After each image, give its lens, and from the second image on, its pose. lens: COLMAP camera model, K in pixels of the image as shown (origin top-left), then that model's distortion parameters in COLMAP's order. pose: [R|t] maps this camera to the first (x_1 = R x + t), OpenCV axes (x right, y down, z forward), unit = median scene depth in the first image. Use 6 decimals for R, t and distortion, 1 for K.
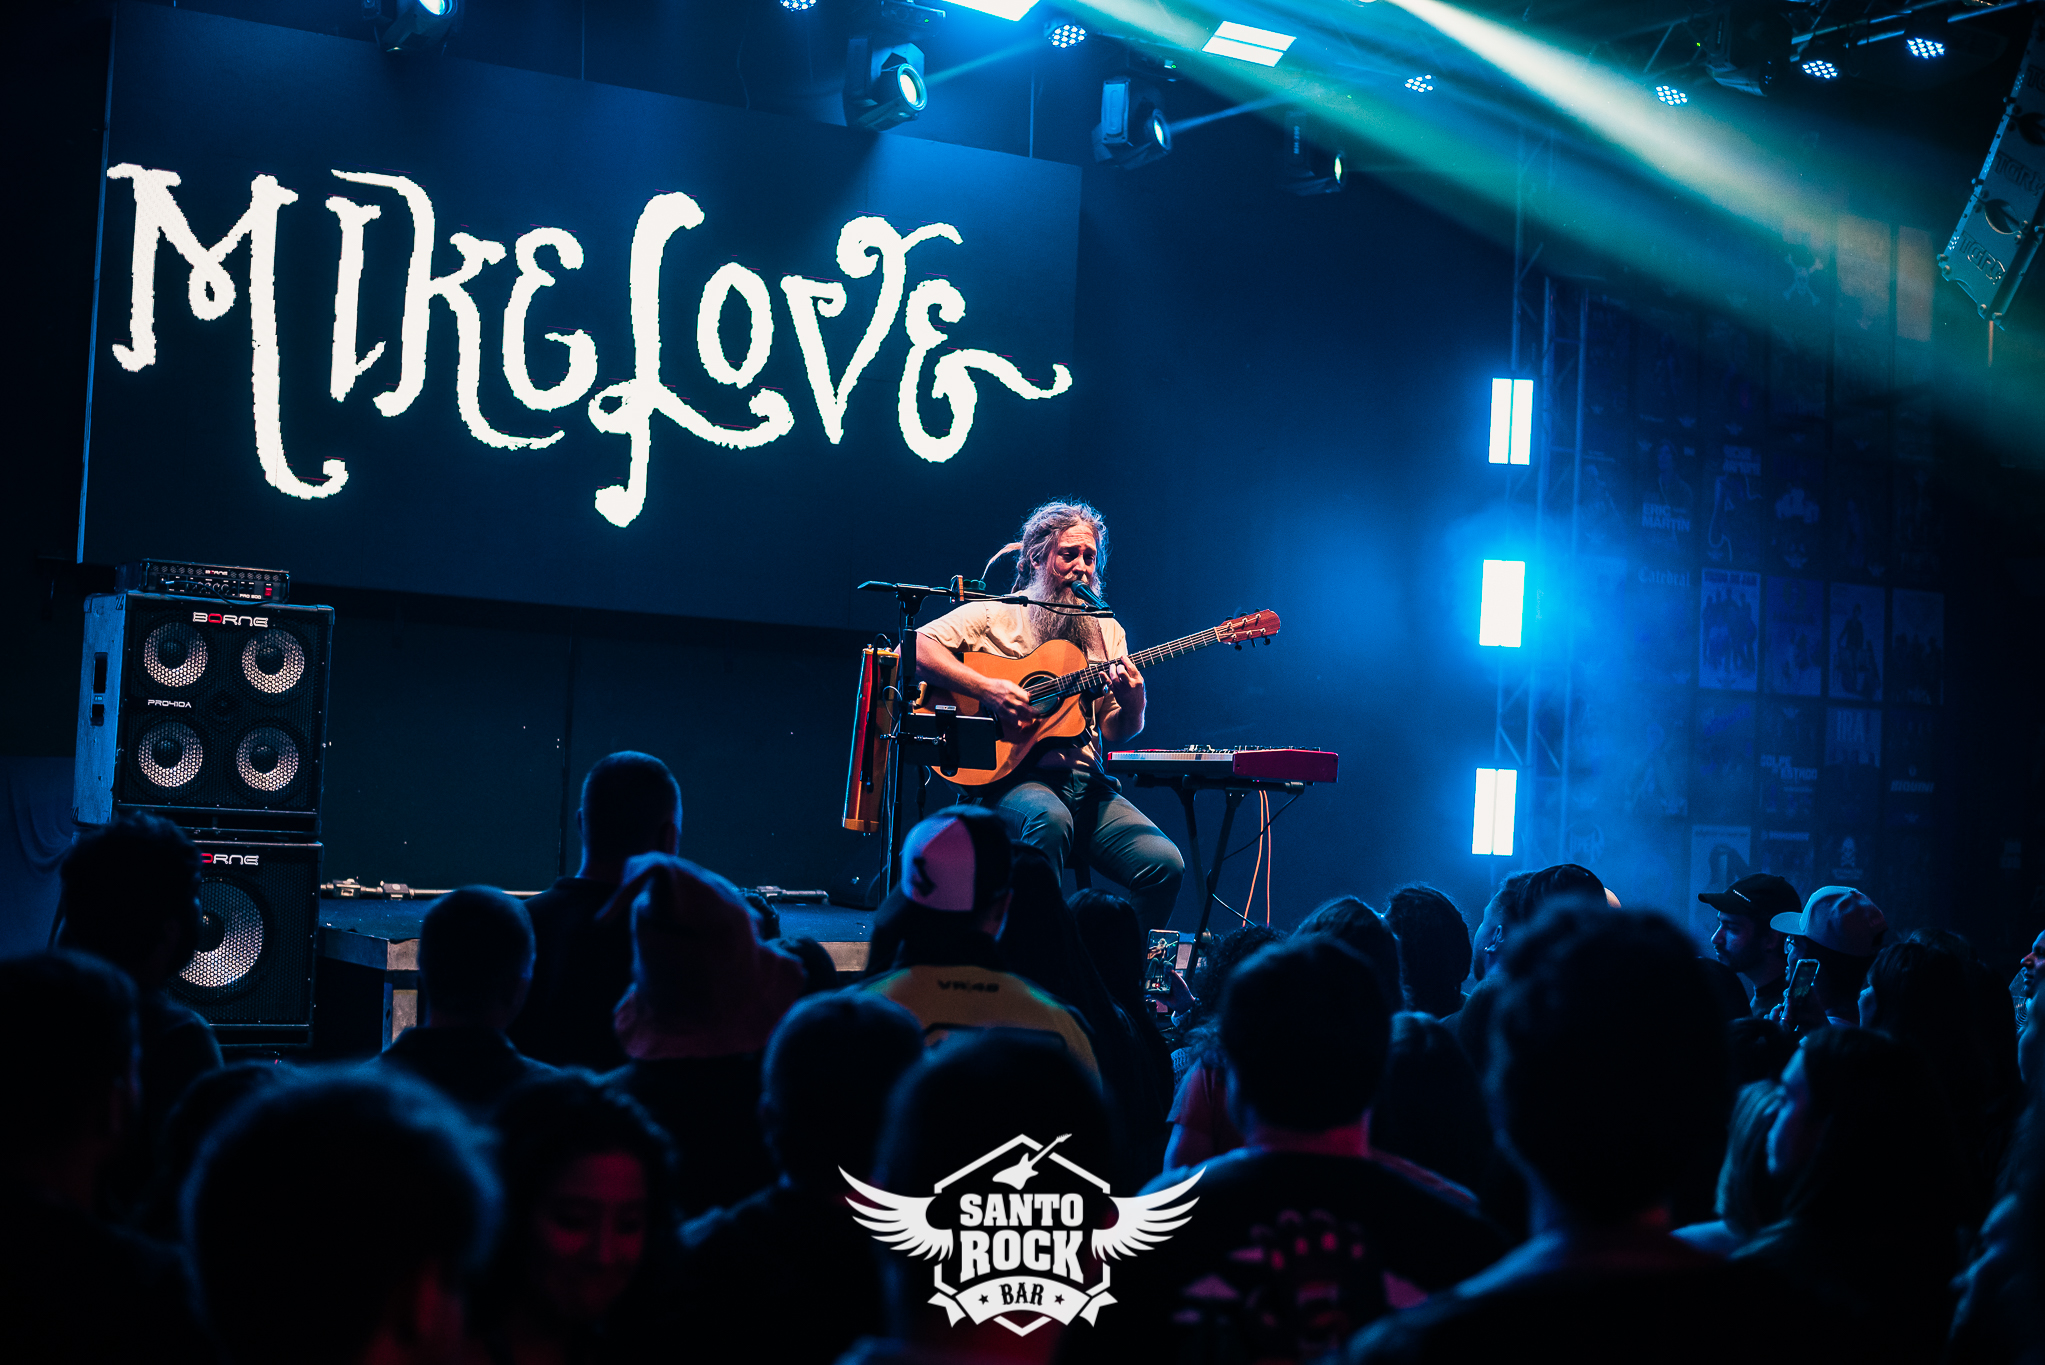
lens RADIAL K [[2953.1, 0, 1012.1], [0, 2953.1, 671.2], [0, 0, 1]] dist [-0.098519, 0.000000]
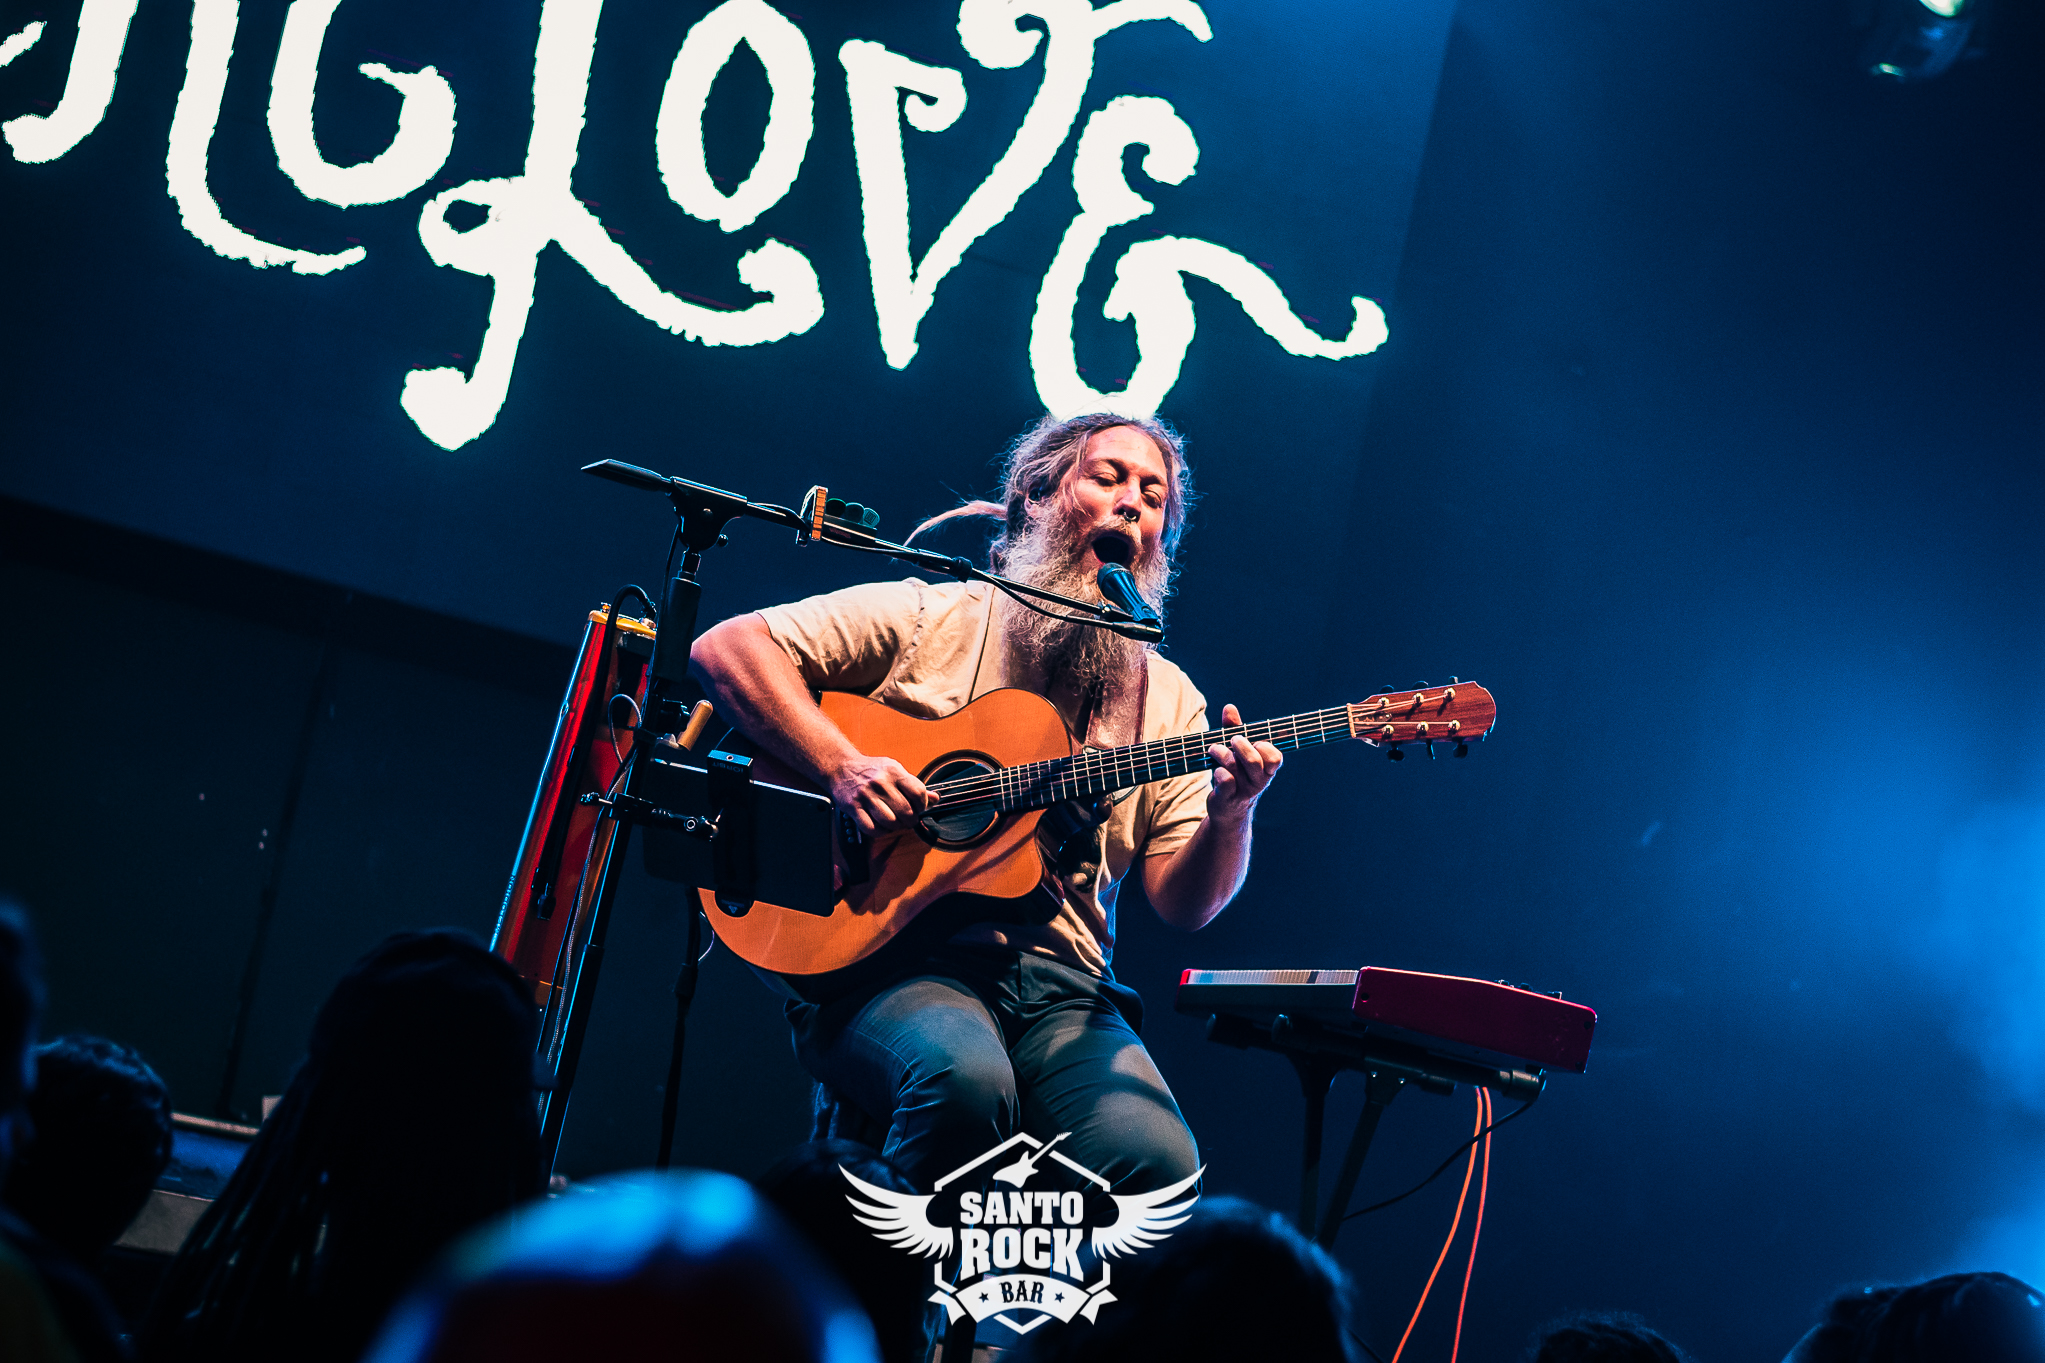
lens RADIAL K [[4529.6, 0, 1020.5], [0, 4529.6, 676.8], [0, 0, 1]] dist [-0.109267, 0.000000]
pose [[0.978961, 0.150756, -0.137506, 0.081577], [-0.161222, 0.984546, -0.068391, 0.028652], [0.125071, 0.089121, 0.988137, 0.218462]]
